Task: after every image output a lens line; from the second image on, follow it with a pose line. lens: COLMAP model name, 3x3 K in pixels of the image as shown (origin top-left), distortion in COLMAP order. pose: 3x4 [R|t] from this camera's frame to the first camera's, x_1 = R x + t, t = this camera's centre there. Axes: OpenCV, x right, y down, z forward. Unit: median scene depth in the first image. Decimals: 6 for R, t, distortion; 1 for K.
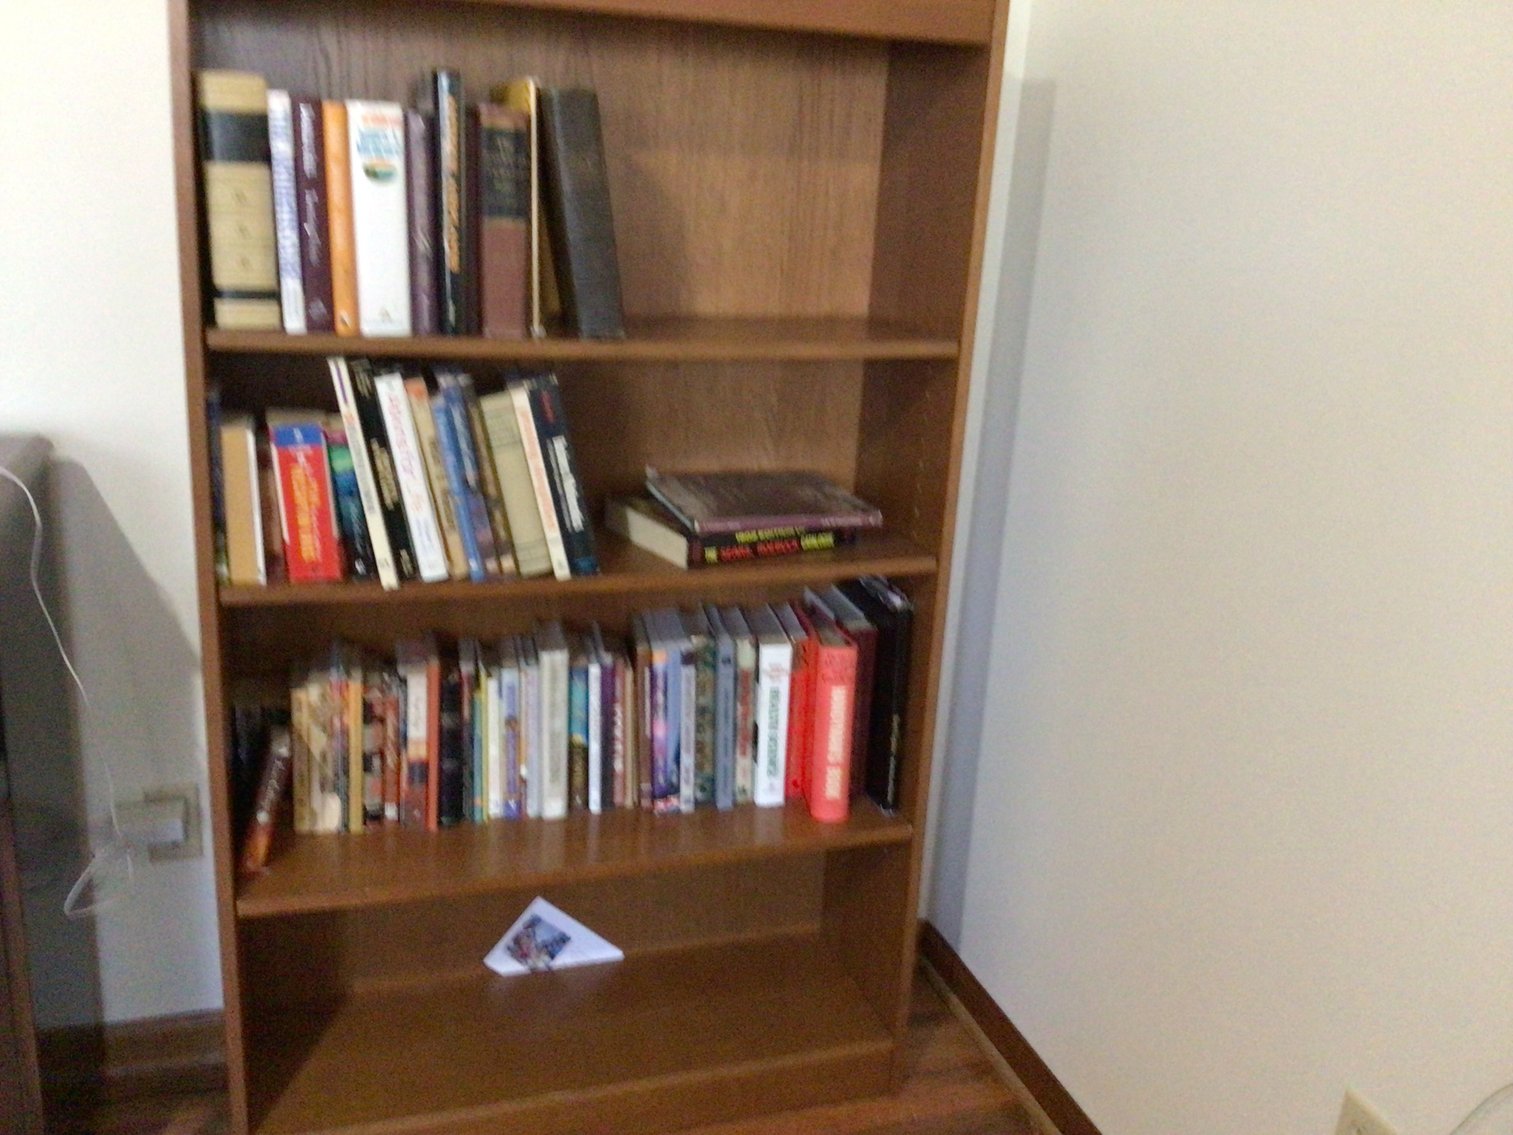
lens RADIAL K [[1397.8, 0, 748.1], [0, 1397.8, 561.9], [0, 0, 1]] dist [0.138966, -0.334195]
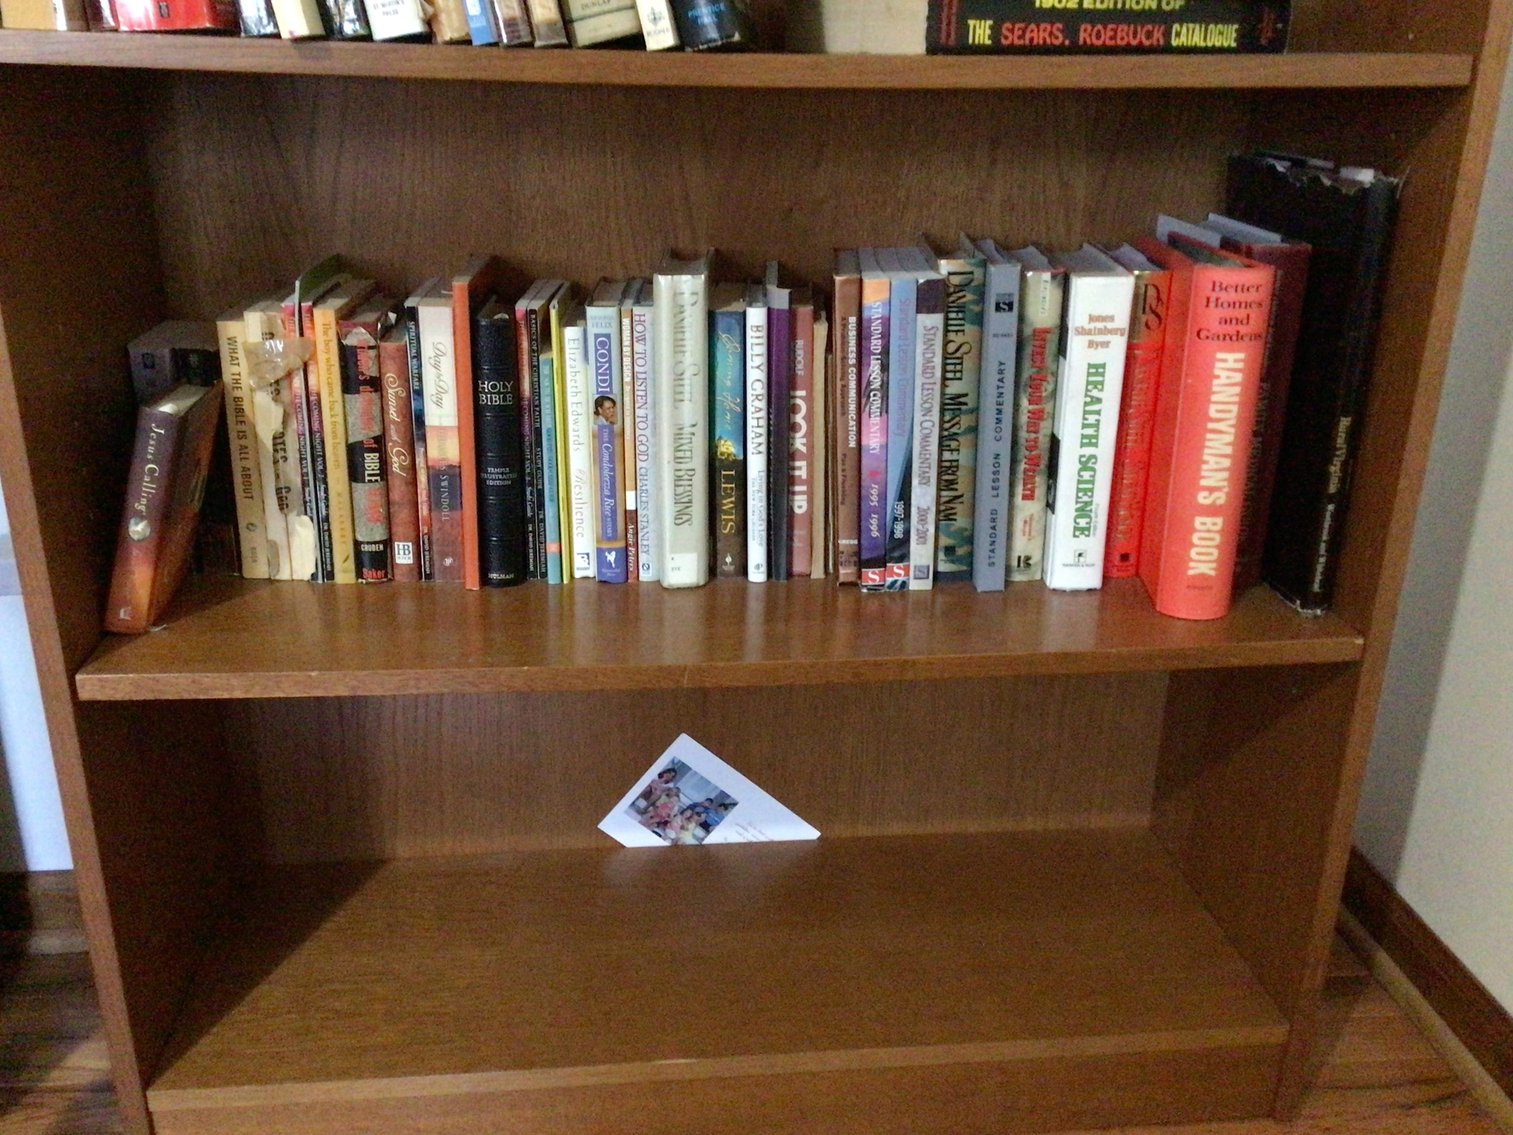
lens RADIAL K [[1360.5, 0, 750.4], [0, 1360.5, 565.7], [0, 0, 1]] dist [0.146204, -0.288199]
pose [[0.977192, 0.041896, -0.208186, 0.003127], [-0.027728, 0.997125, 0.070512, 0.138740], [0.210542, -0.063131, 0.975544, 0.484326]]
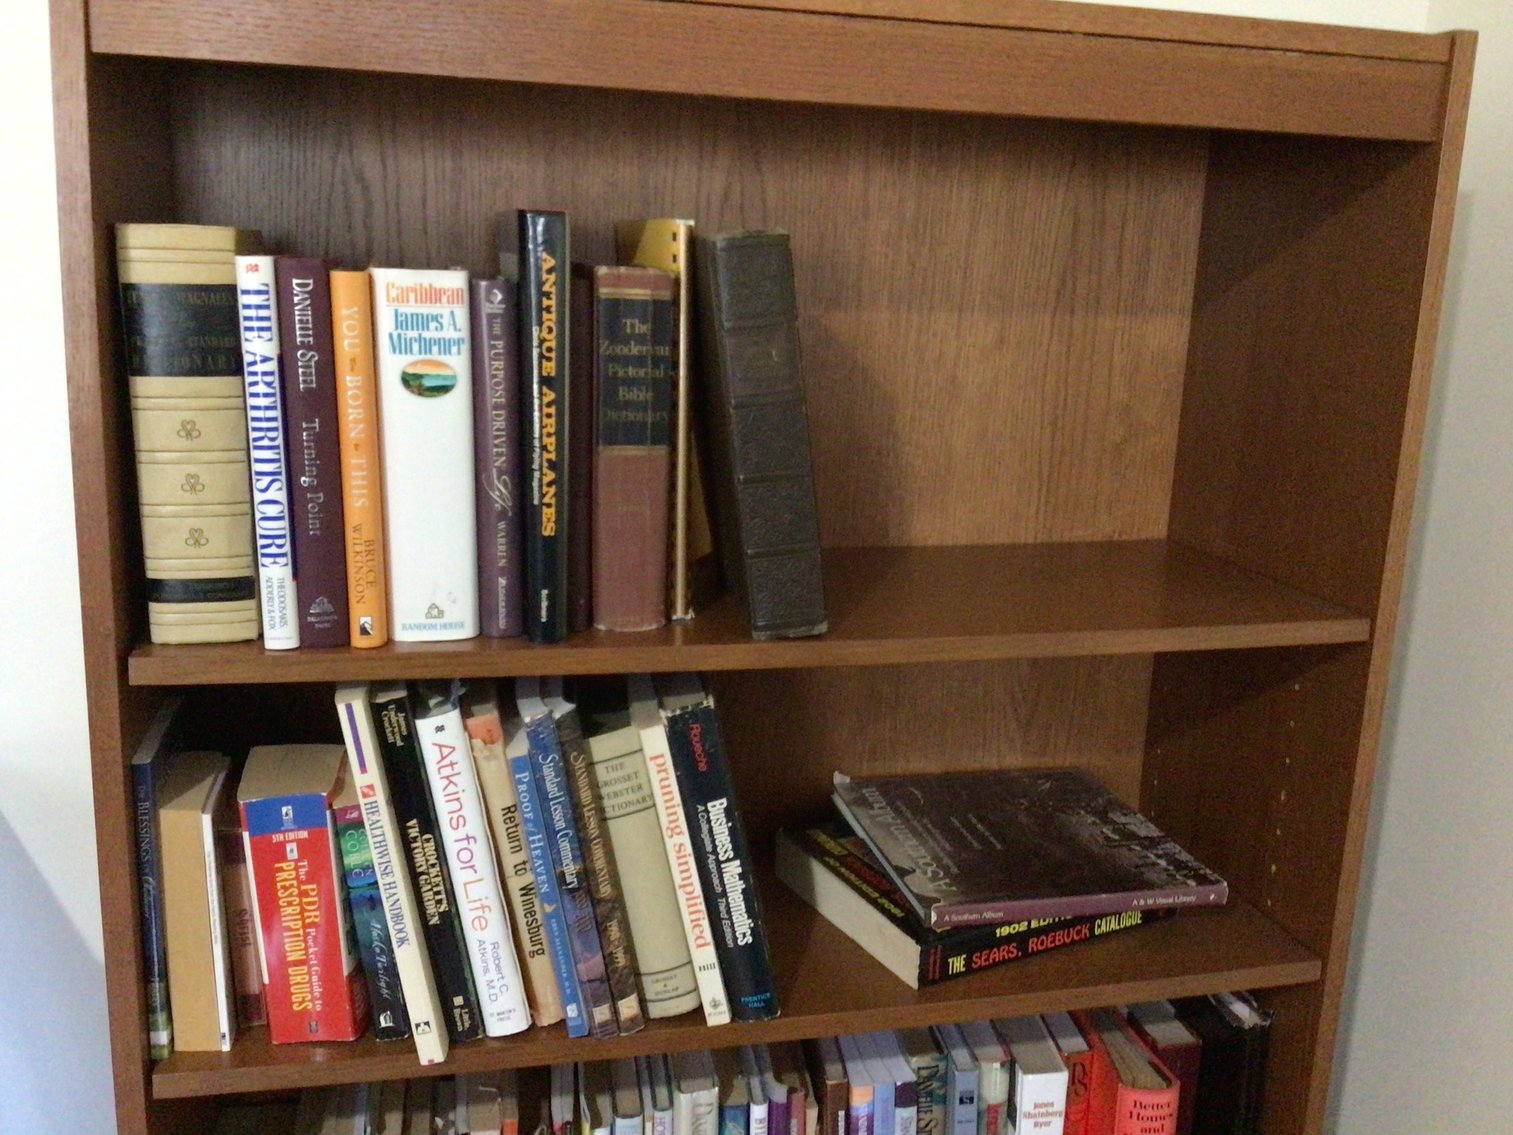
lens RADIAL K [[1397.8, 0, 748.1], [0, 1397.8, 561.9], [0, 0, 1]] dist [0.138966, -0.334195]
pose [[0.997105, 0.001982, -0.076008, -0.067033], [-0.006270, 0.998399, -0.056221, -0.137714], [0.075775, 0.056535, 0.995521, 0.351509]]
